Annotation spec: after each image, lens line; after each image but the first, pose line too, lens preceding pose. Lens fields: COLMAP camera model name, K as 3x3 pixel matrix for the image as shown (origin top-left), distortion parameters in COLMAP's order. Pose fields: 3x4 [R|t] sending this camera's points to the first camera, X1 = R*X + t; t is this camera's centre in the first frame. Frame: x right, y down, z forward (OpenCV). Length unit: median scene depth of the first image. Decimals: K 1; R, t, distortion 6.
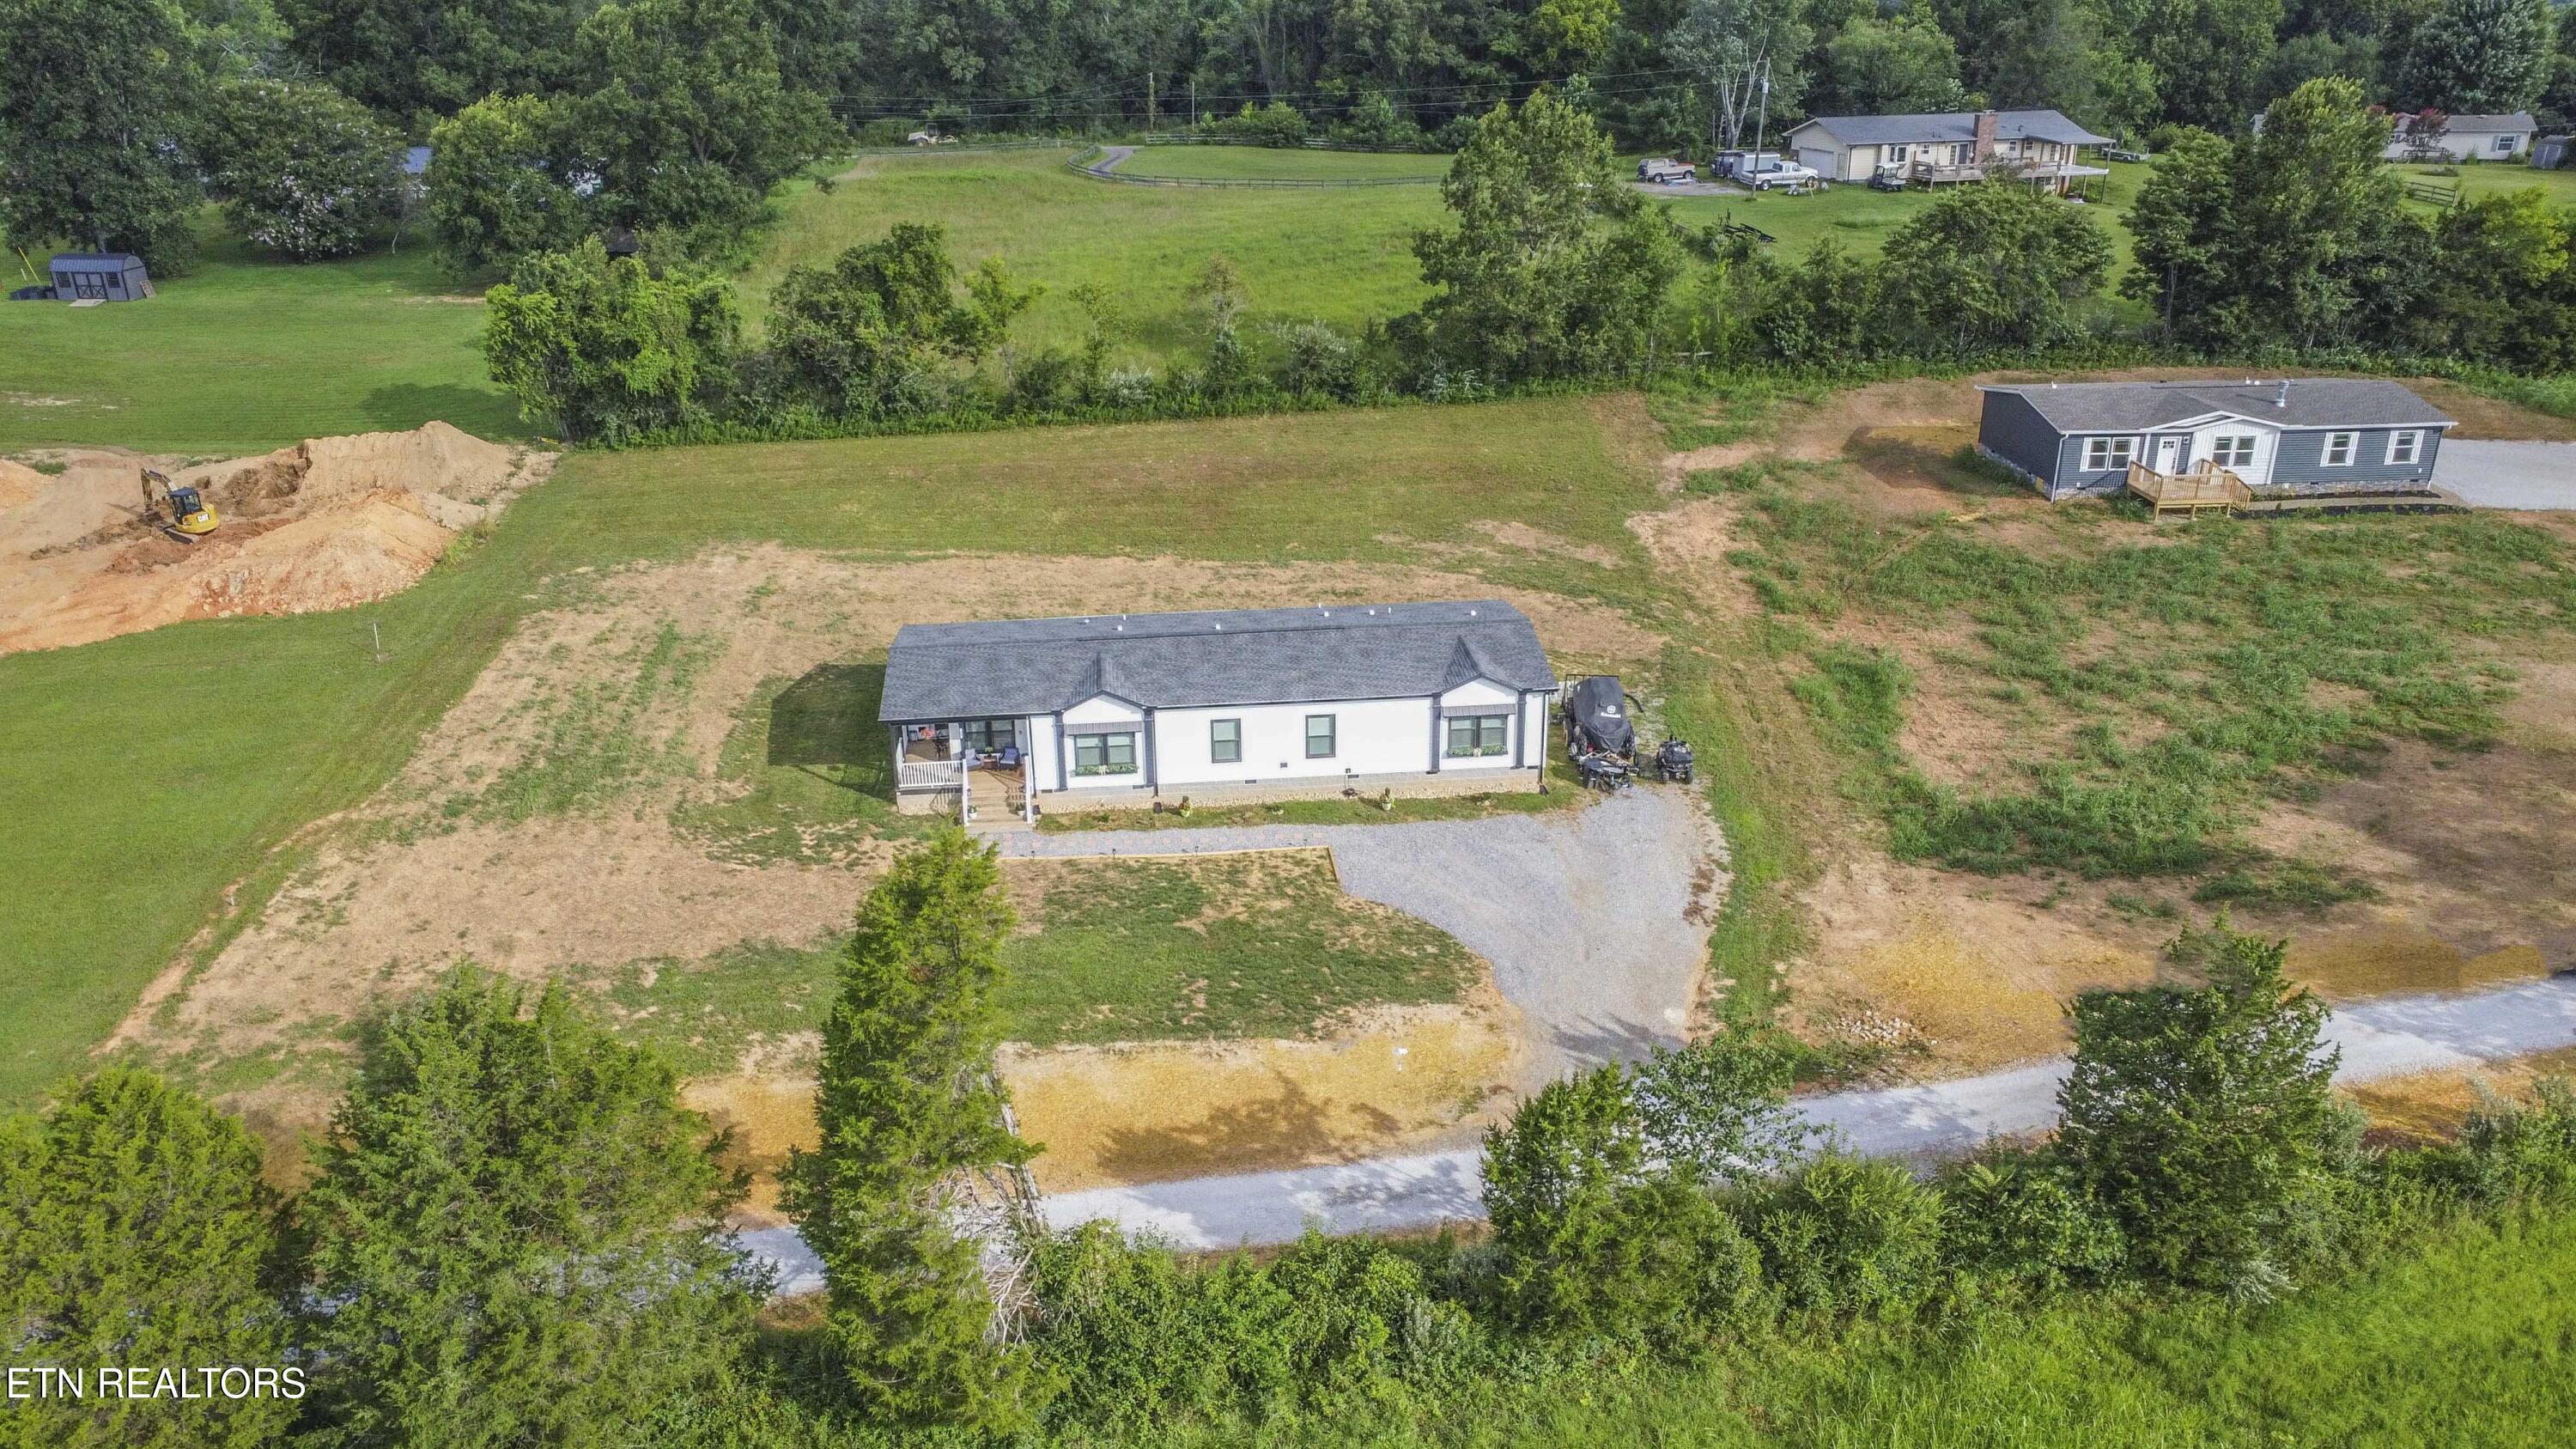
lens RADIAL K [[1924.3, 0, 1281.1], [0, 1924.3, 707.5], [0, 0, 1]] dist [-0.085675, 0.087606]
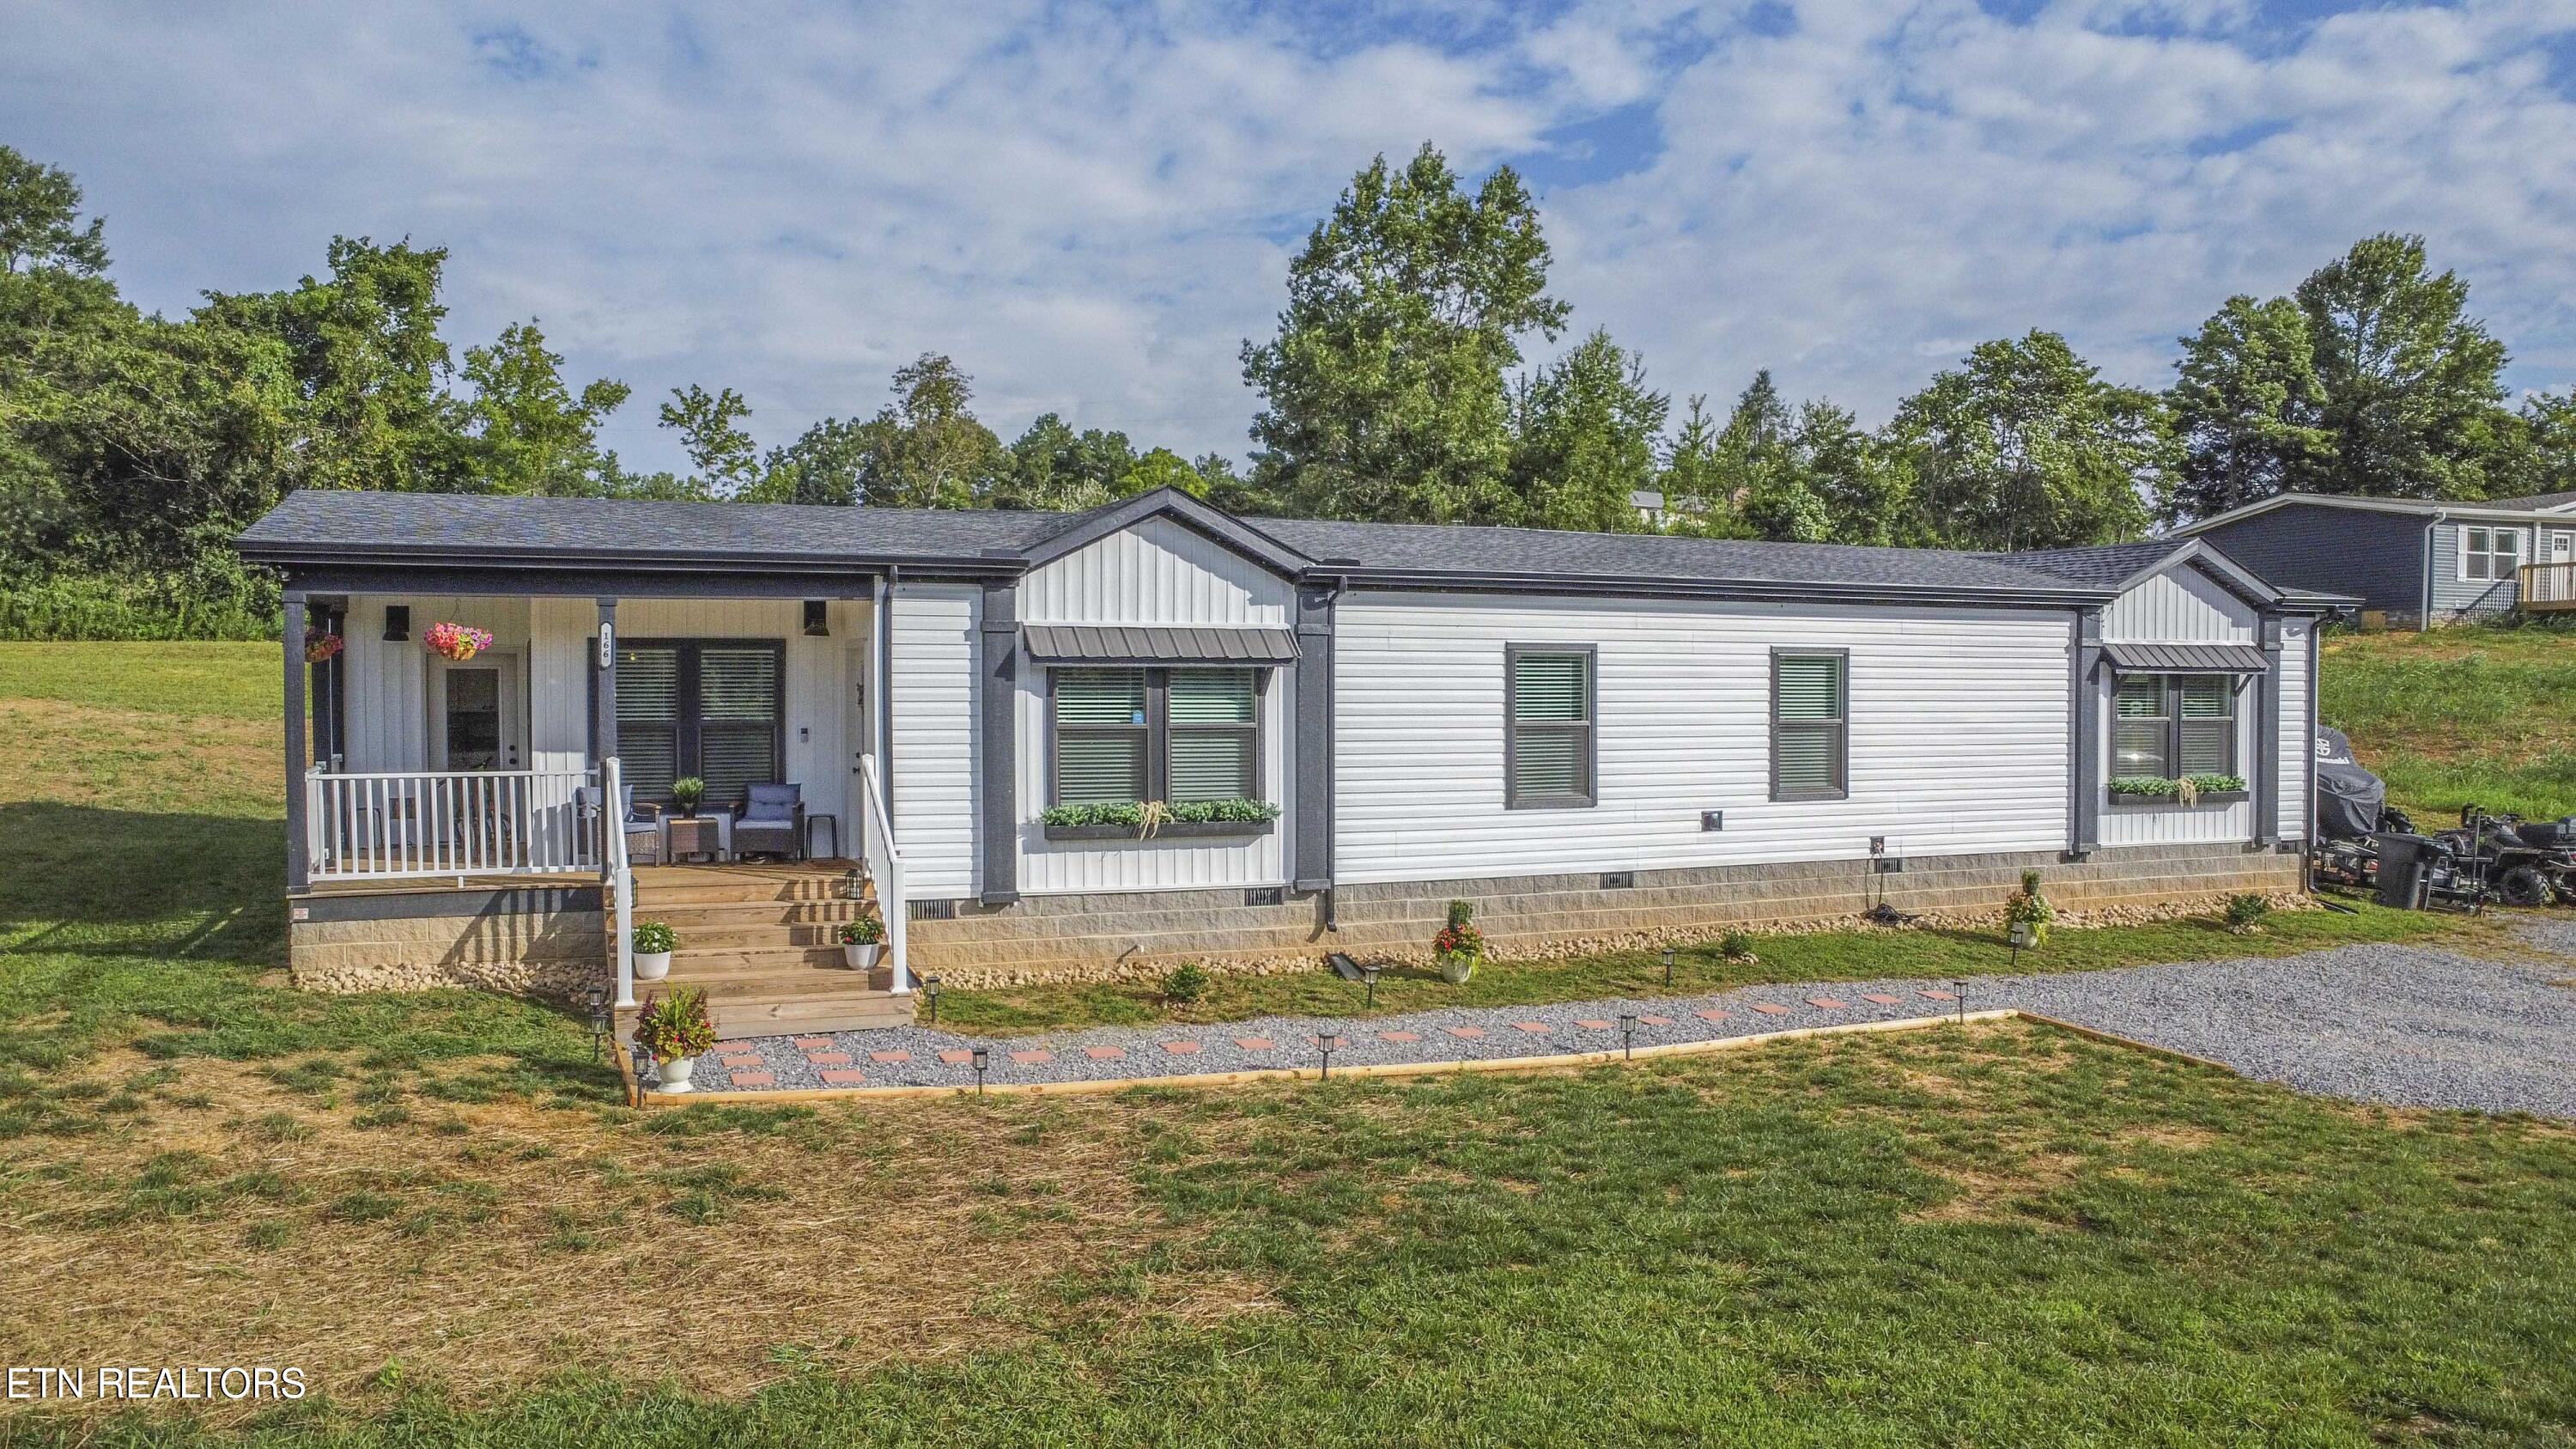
lens RADIAL K [[1924.3, 0, 1332.4], [0, 1924.3, 730.2], [0, 0, 1]] dist [-0.085675, 0.087606]
pose [[0.949945, 0.006012, 0.312360, -0.150131], [0.103411, 0.937405, -0.332533, 0.111011], [-0.294807, 0.348189, 0.889861, 0.742308]]
